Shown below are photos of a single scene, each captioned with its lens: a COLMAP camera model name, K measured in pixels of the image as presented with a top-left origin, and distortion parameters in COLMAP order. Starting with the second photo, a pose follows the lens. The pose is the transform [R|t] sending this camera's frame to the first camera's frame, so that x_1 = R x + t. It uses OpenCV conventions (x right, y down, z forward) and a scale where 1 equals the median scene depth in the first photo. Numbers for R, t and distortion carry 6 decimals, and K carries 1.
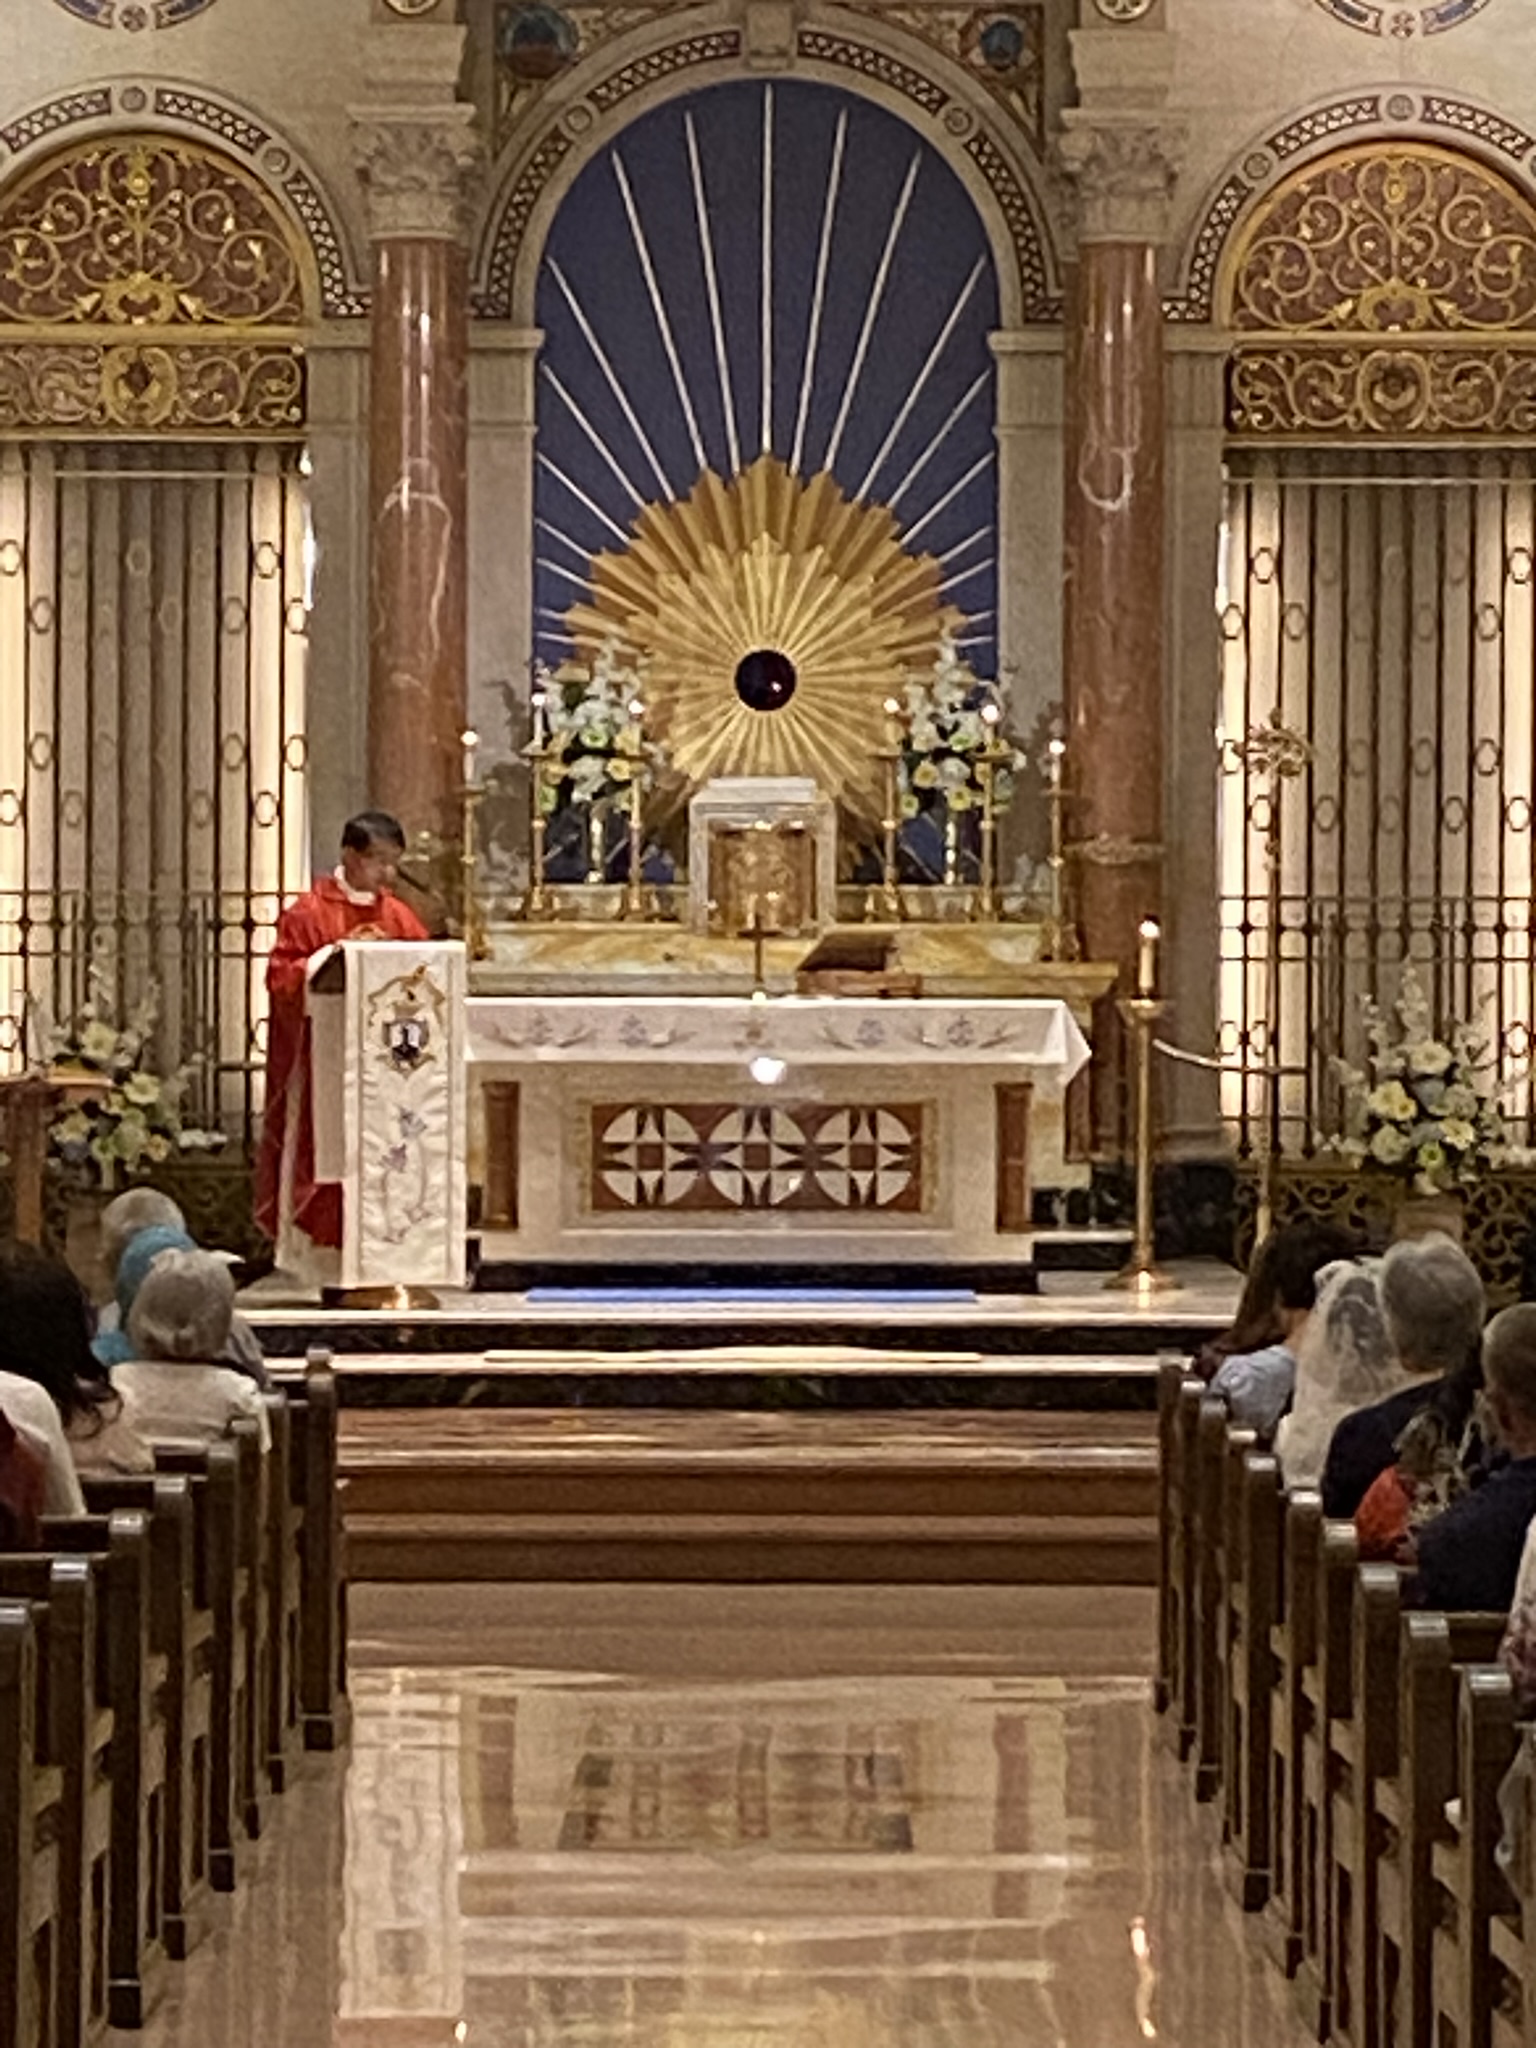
lens RADIAL K [[7978.1, 0, 768.0], [0, 7978.1, 1024.0], [0, 0, 1]] dist [0.060621, 4.296521]
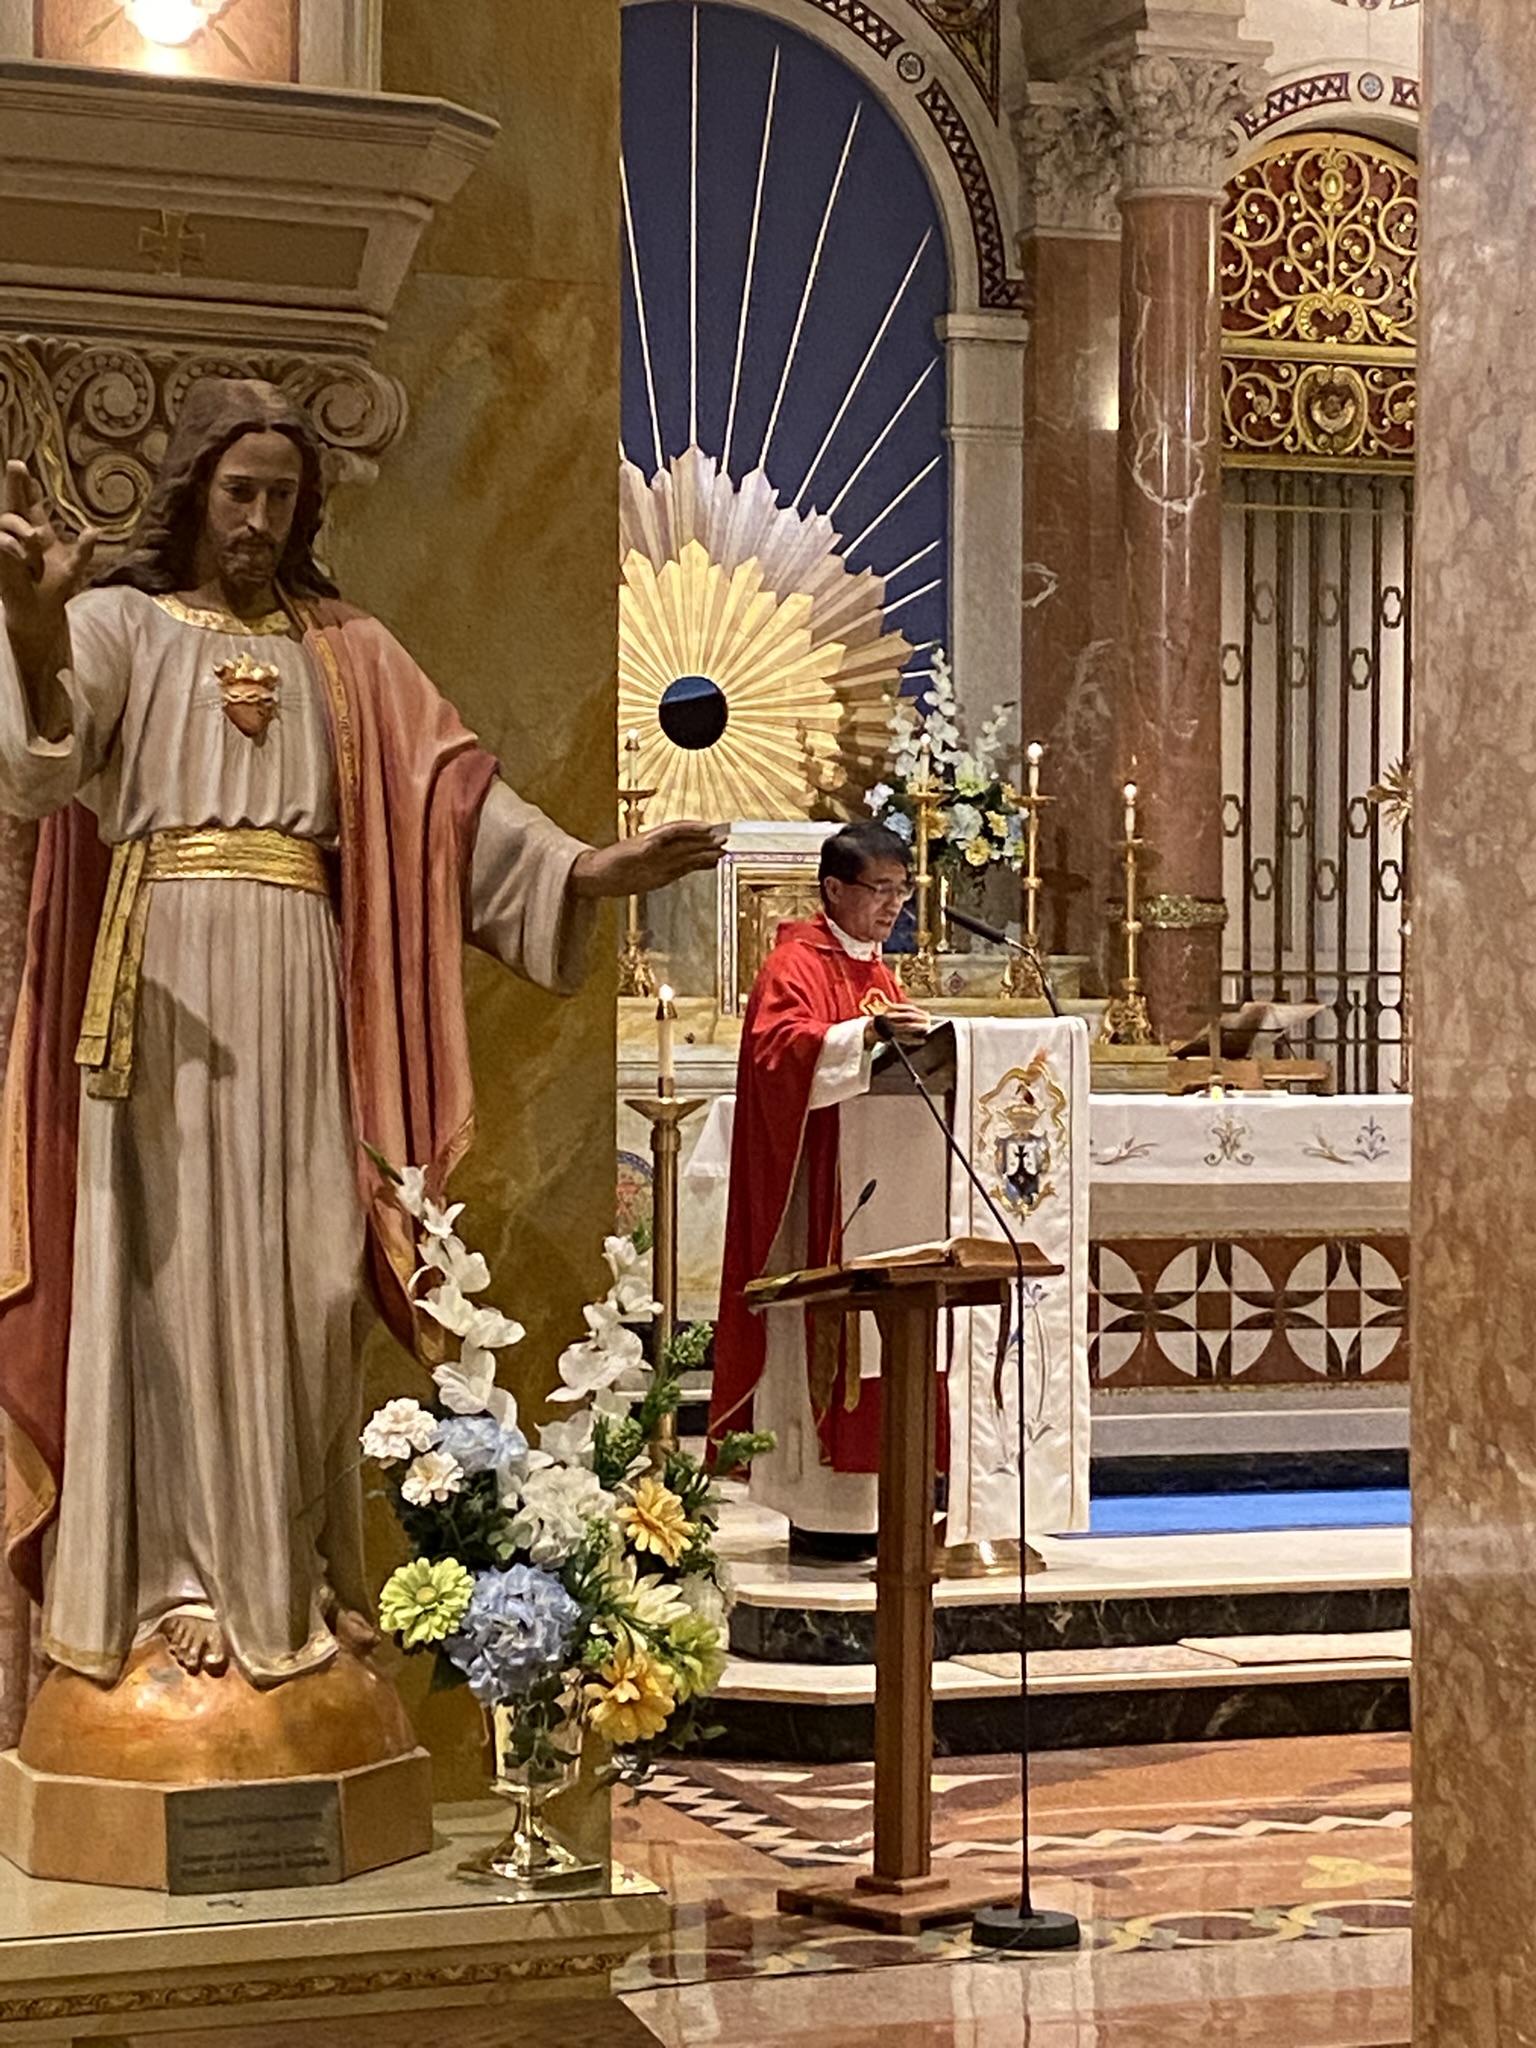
lens RADIAL K [[4575.7, 0, 778.9], [0, 4575.7, 1015.5], [0, 0, 1]] dist [0.103231, 0.629711]
pose [[0.935322, 0.000708, 0.353797, -0.164766], [0.003923, 0.999916, -0.012372, -0.004809], [-0.353776, 0.012960, 0.935240, 0.542779]]
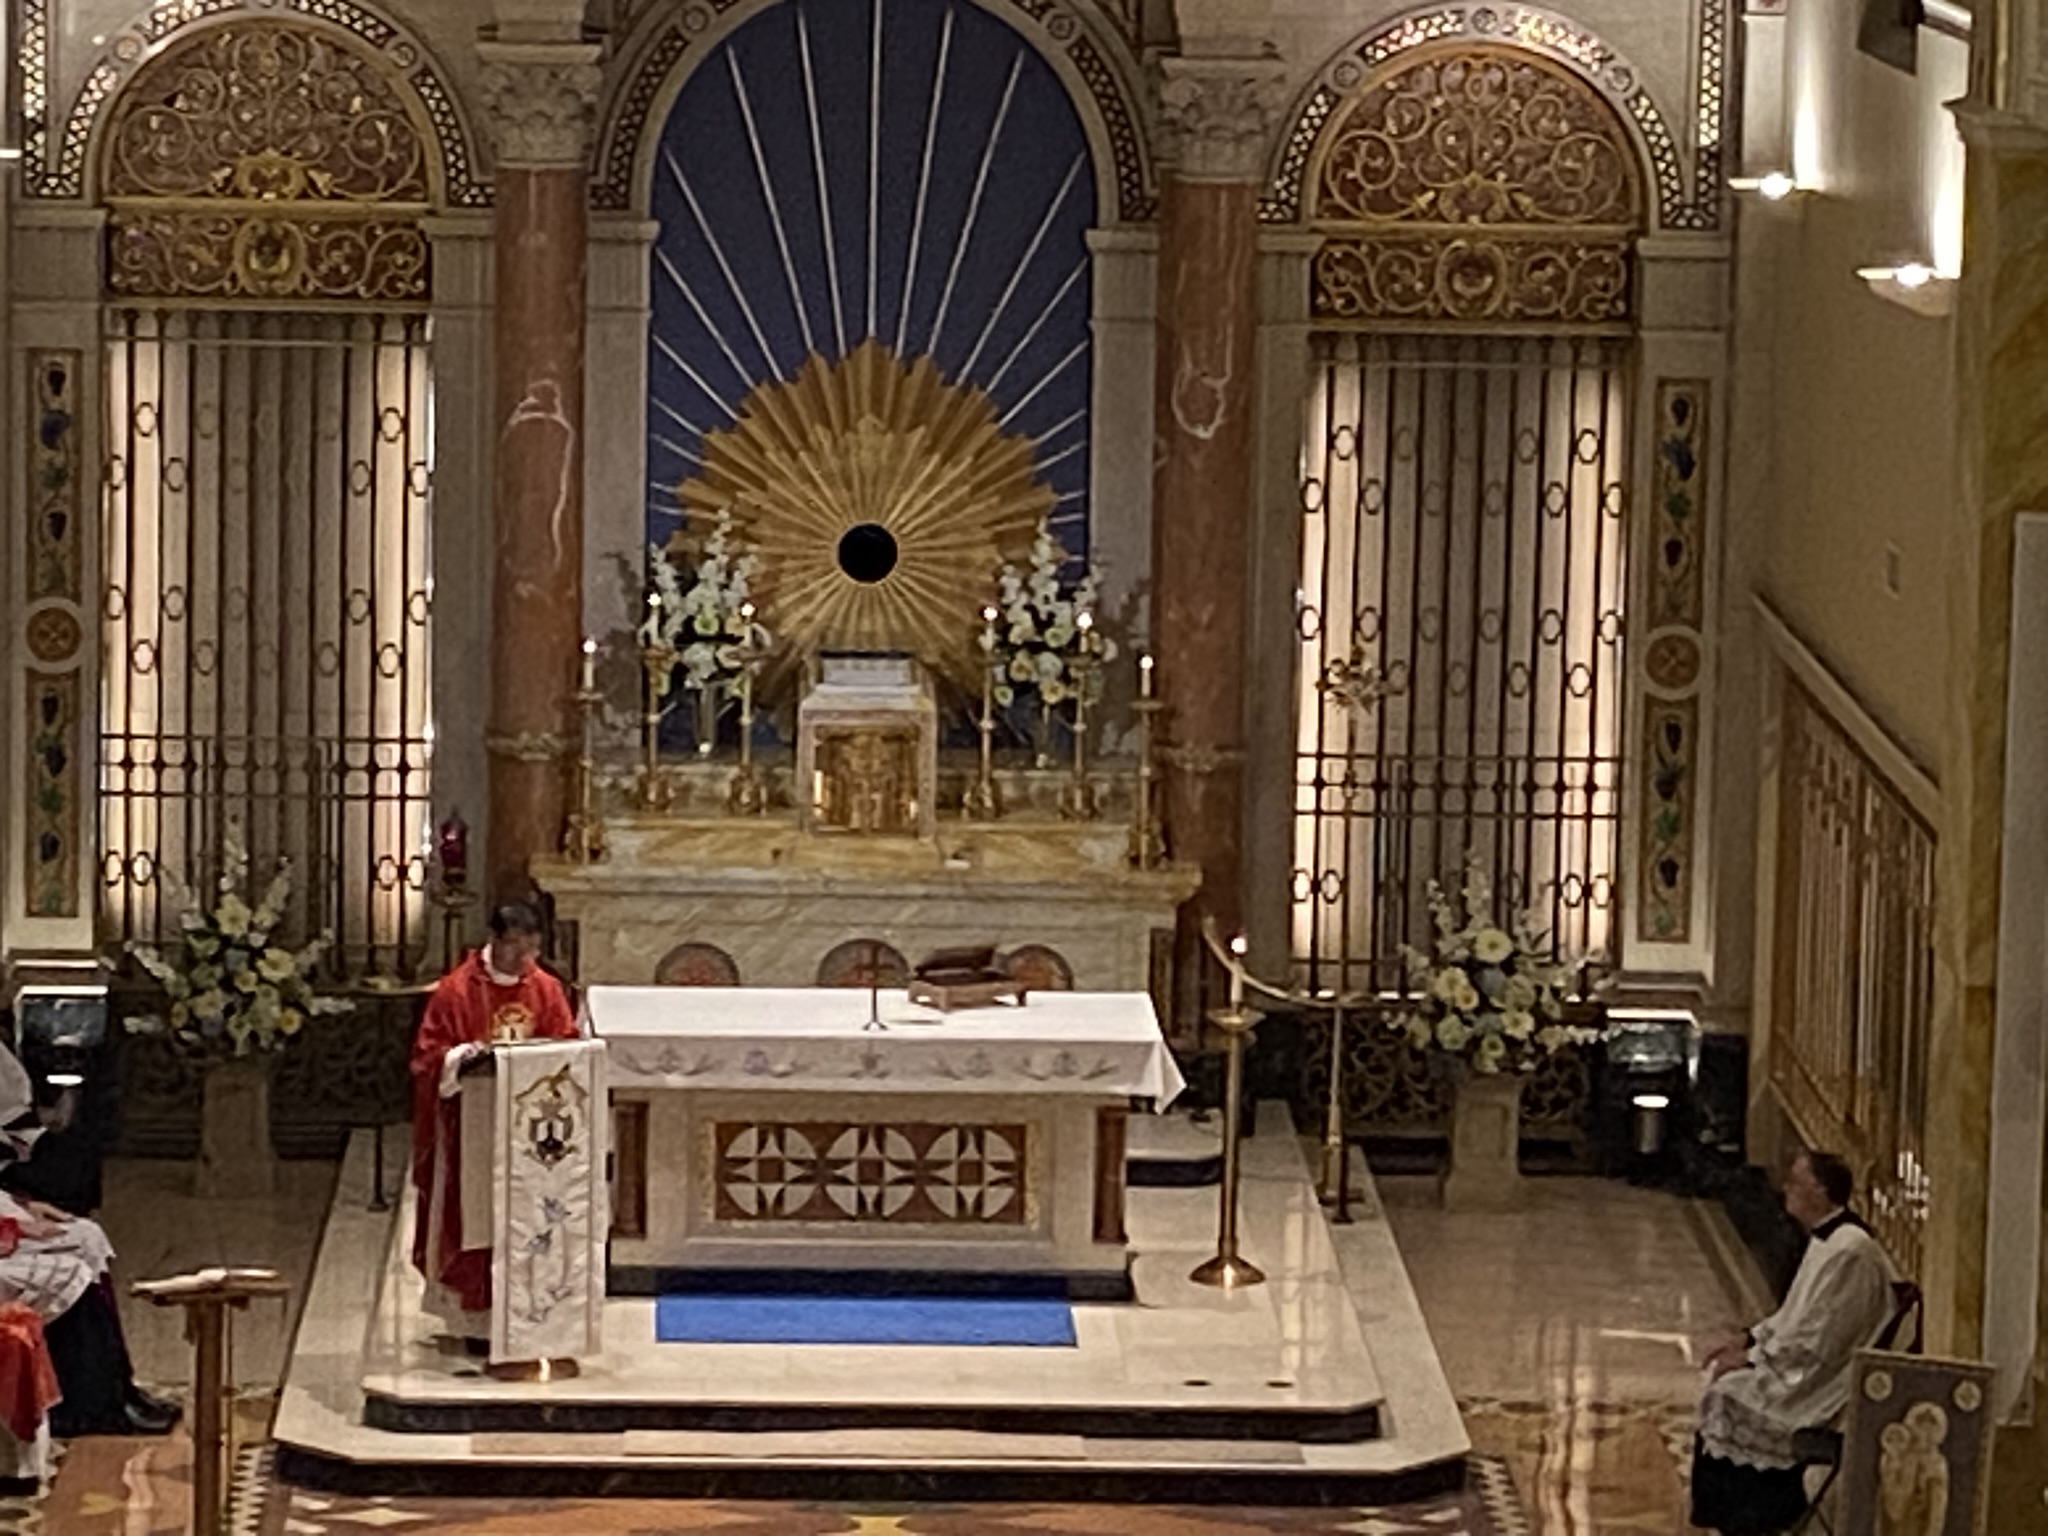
lens RADIAL K [[7978.1, 0, 1024.0], [0, 7978.1, 768.0], [0, 0, 1]] dist [0.060621, 4.296521]
pose [[0.999262, 0.010807, 0.036867, -0.018305], [-0.016073, 0.989199, 0.145692, -0.168850], [-0.034894, -0.146177, 0.988643, -0.042510]]
